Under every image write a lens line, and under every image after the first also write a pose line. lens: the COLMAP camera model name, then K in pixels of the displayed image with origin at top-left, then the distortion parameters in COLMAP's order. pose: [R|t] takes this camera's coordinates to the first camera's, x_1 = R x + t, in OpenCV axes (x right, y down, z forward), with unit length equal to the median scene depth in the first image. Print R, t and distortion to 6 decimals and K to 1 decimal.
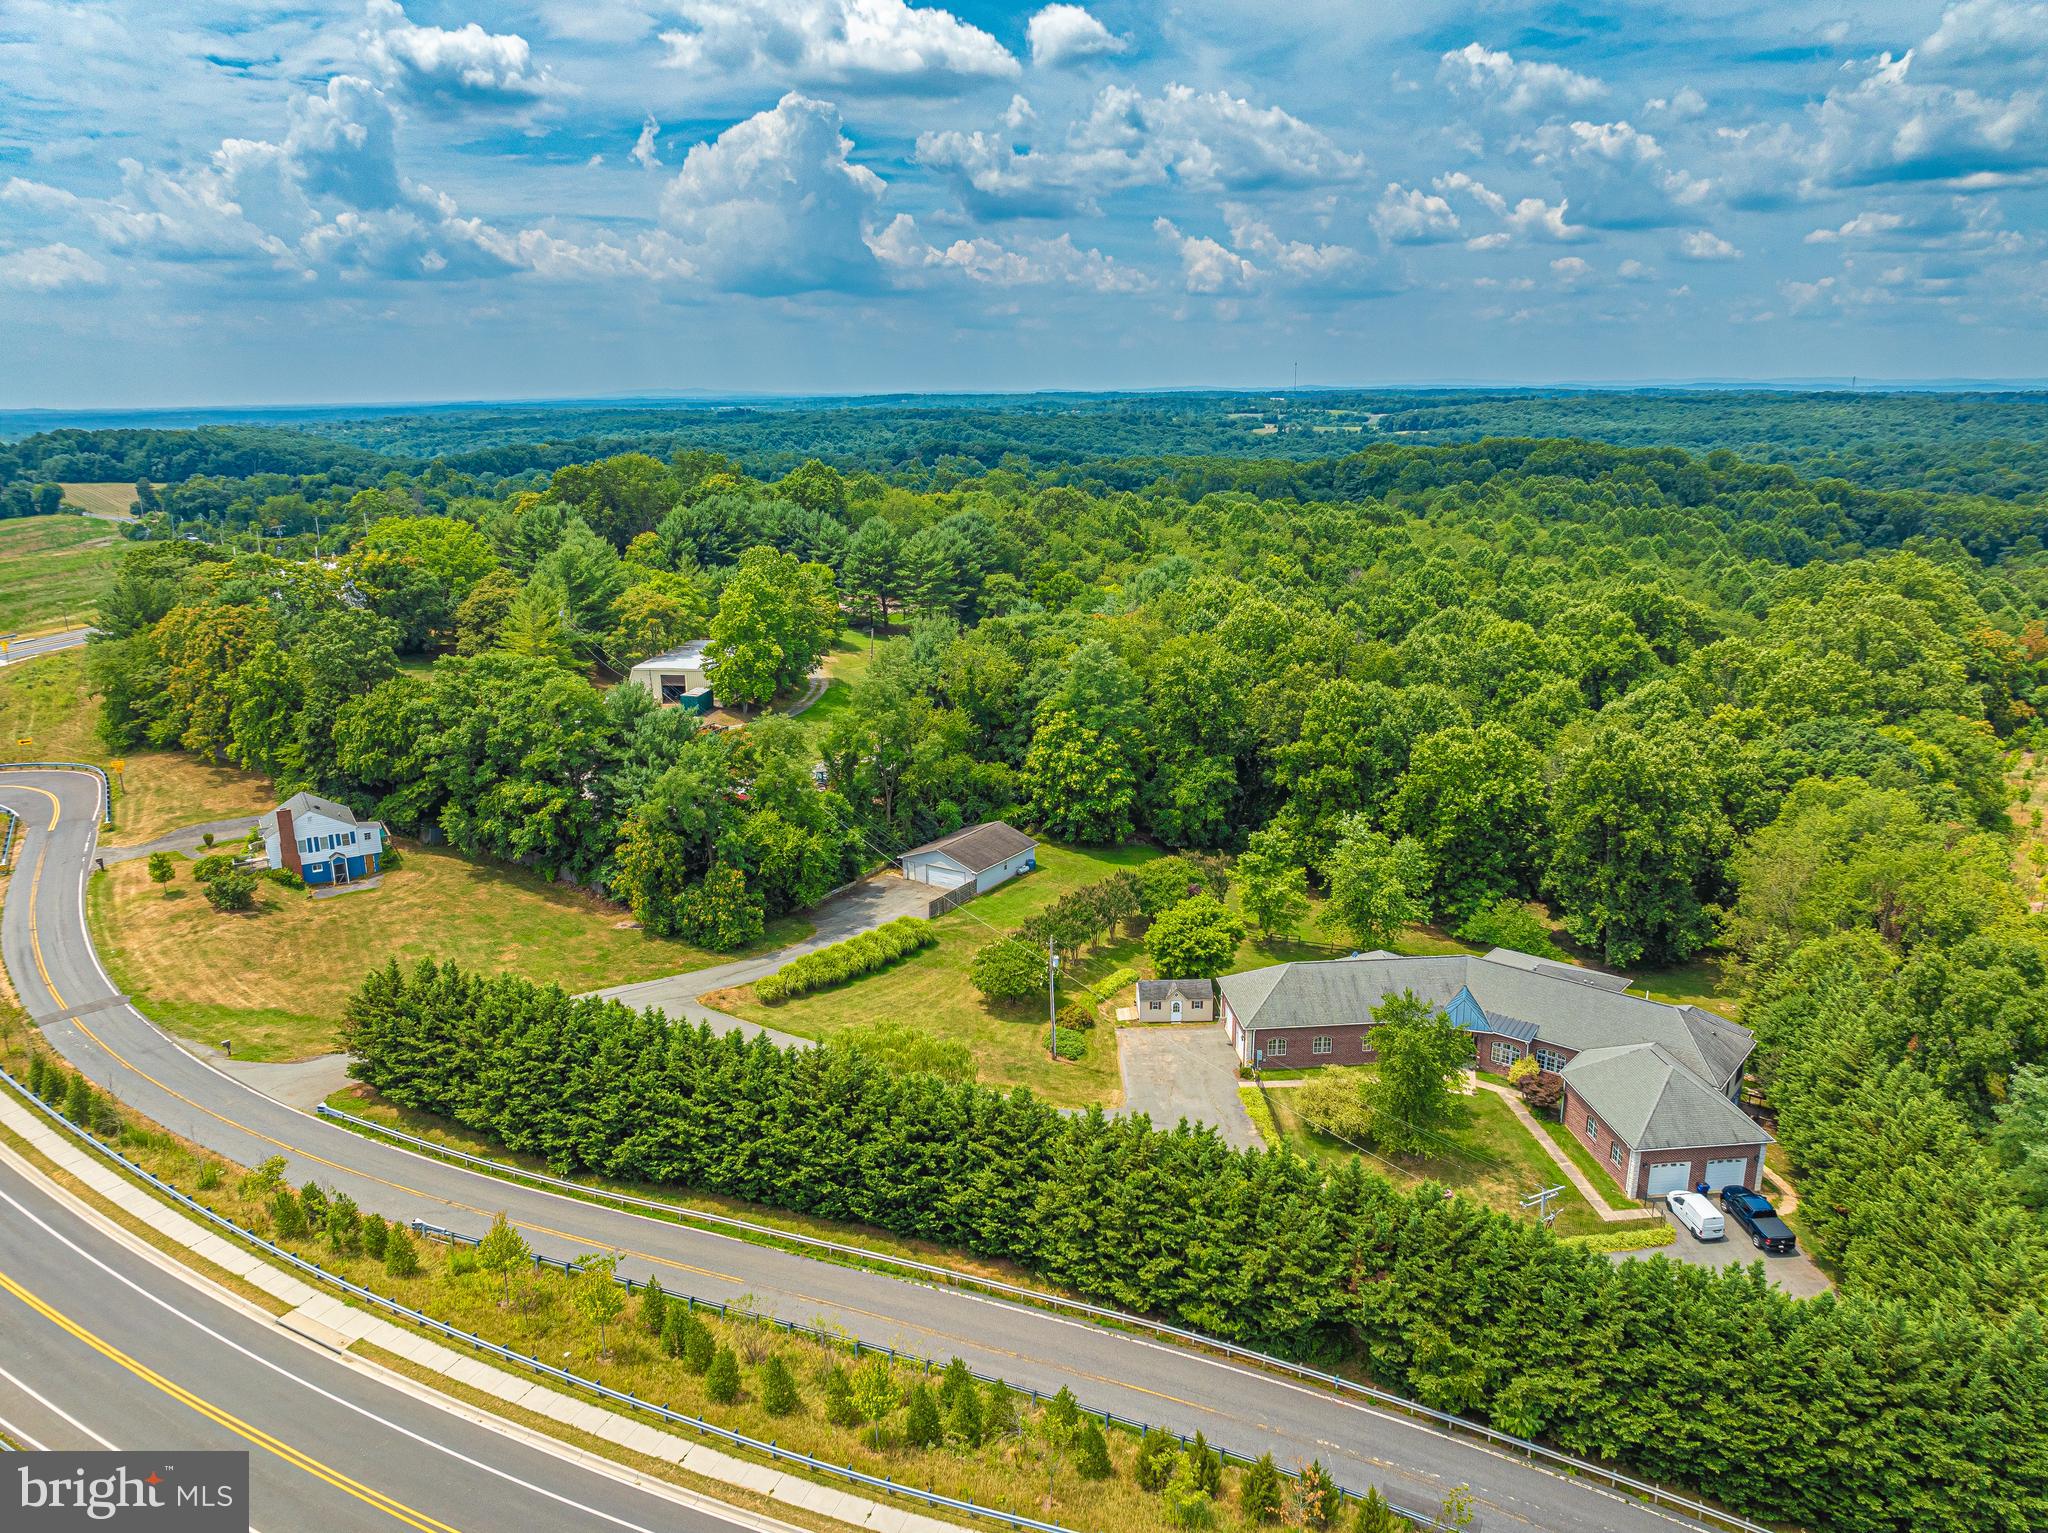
lens RADIAL K [[1425.7, 0, 1024.7], [0, 1425.7, 780.0], [0, 0, 1]] dist [-0.043631, 0.018484]
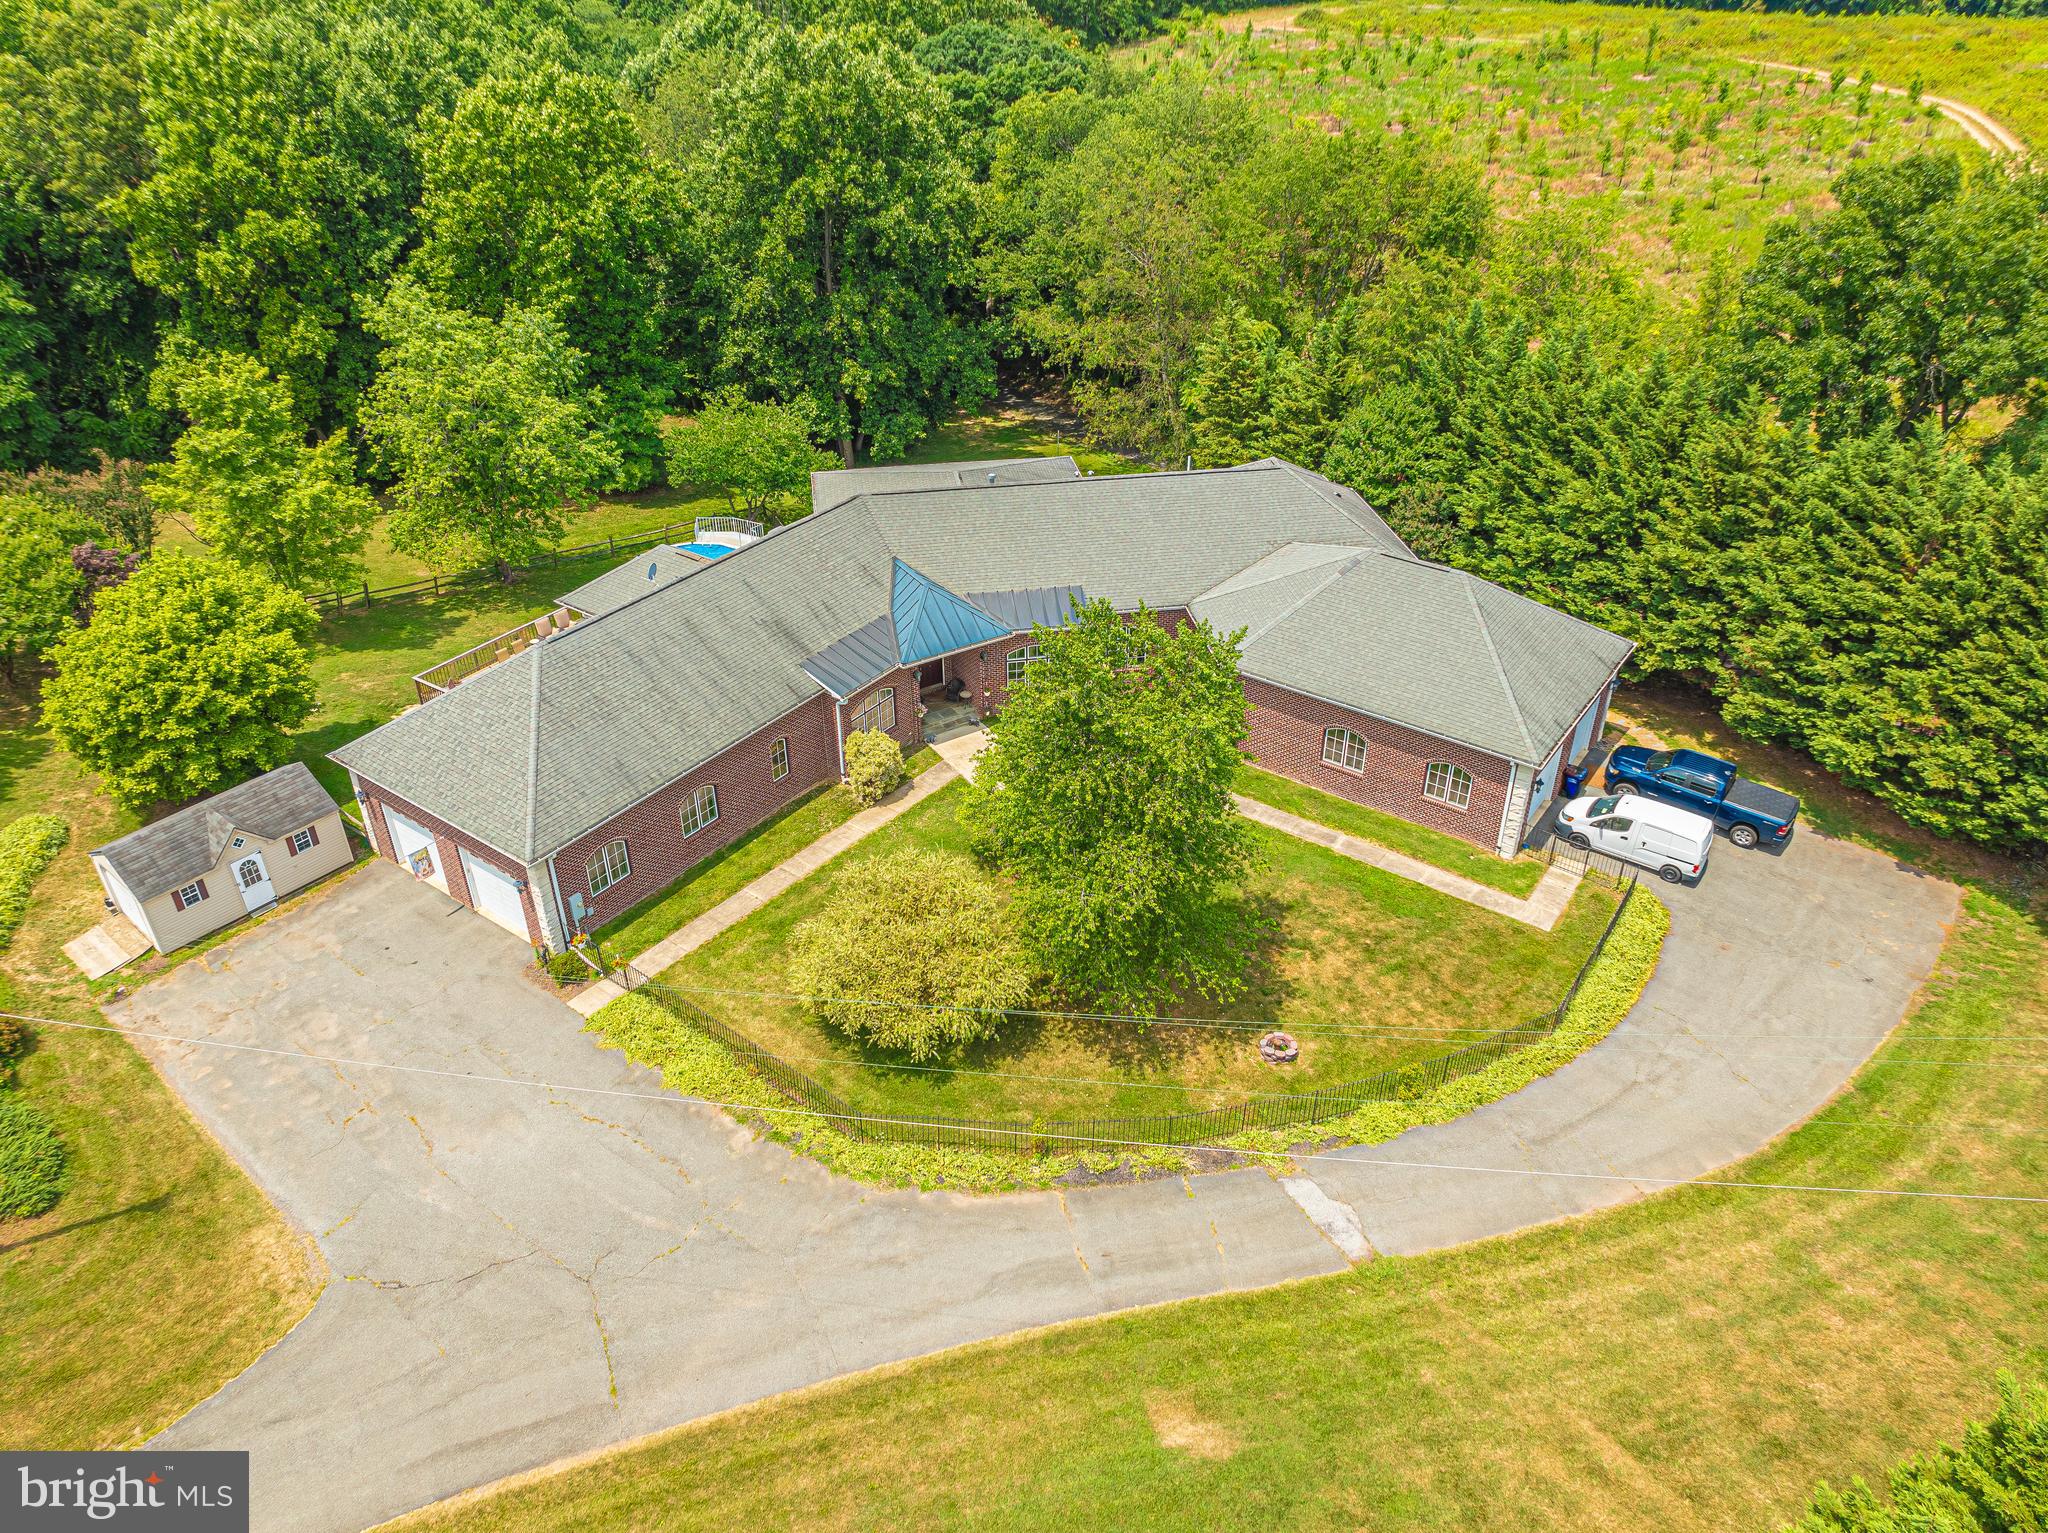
lens RADIAL K [[1426.6, 0, 1024.0], [0, 1426.6, 766.5], [0, 0, 1]] dist [-0.040328, 0.006888]
pose [[0.651522, -0.407071, 0.640166, 0.013649], [0.200112, 0.906176, 0.372560, 0.034419], [-0.731761, -0.114626, 0.671853, 0.516762]]
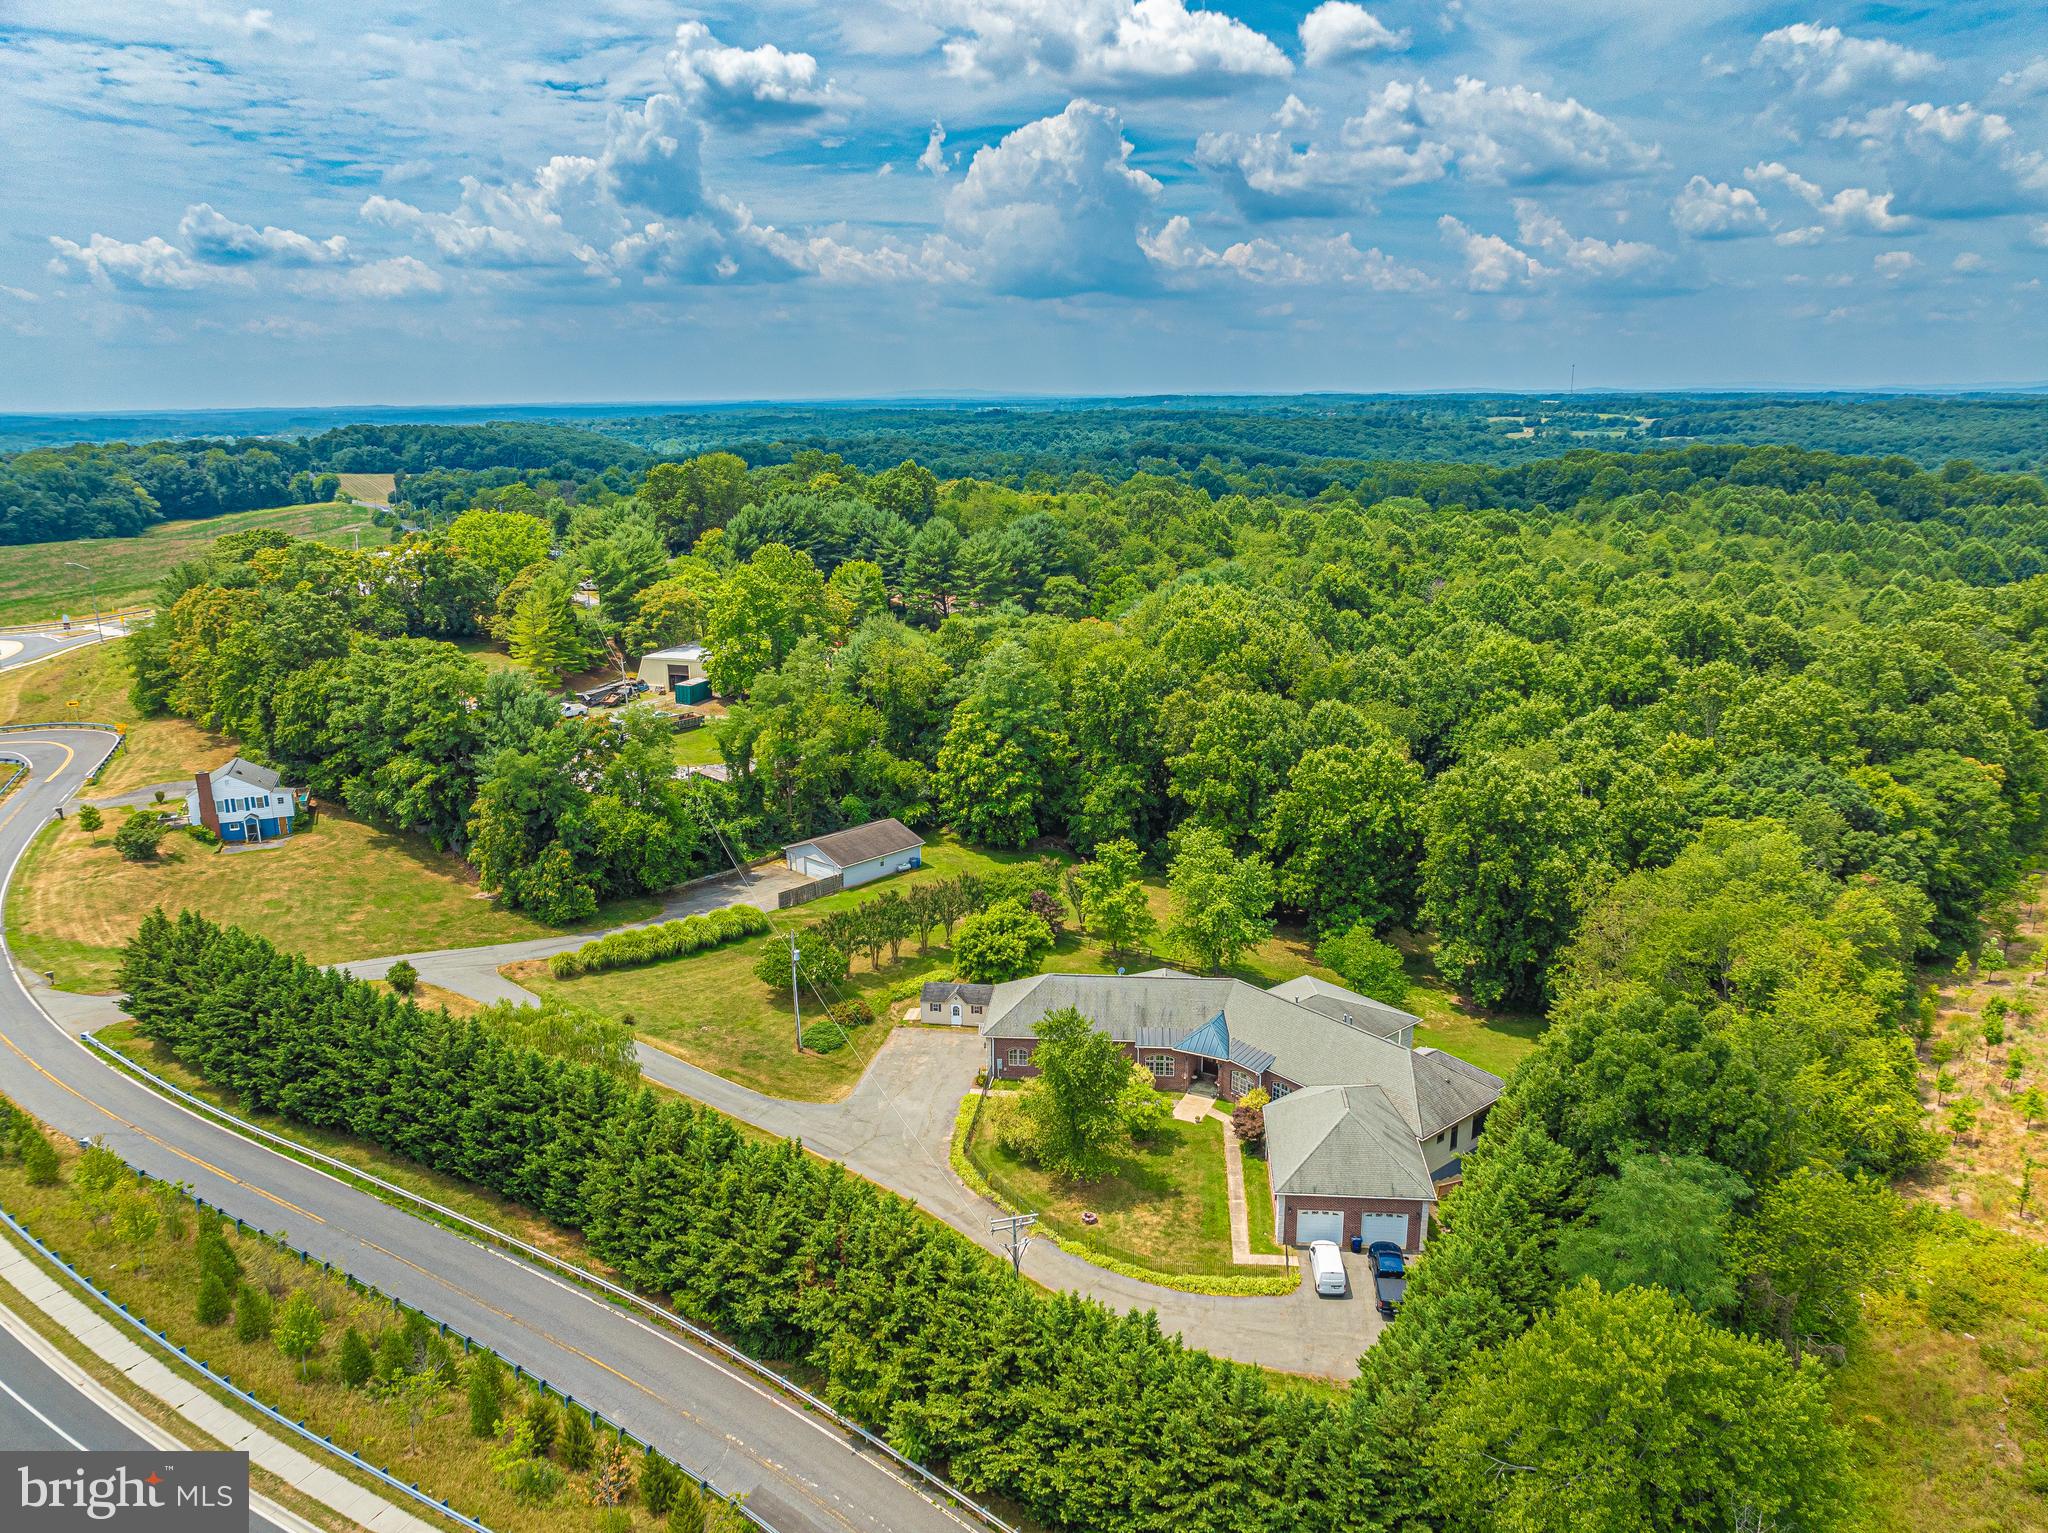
lens RADIAL K [[1426.6, 0, 1024.0], [0, 1426.6, 766.5], [0, 0, 1]] dist [-0.040328, 0.006888]
pose [[0.983908, 0.045905, -0.172680, 0.266709], [-0.047583, 0.998852, -0.005589, -0.007377], [0.172225, 0.013716, 0.984962, 0.014873]]
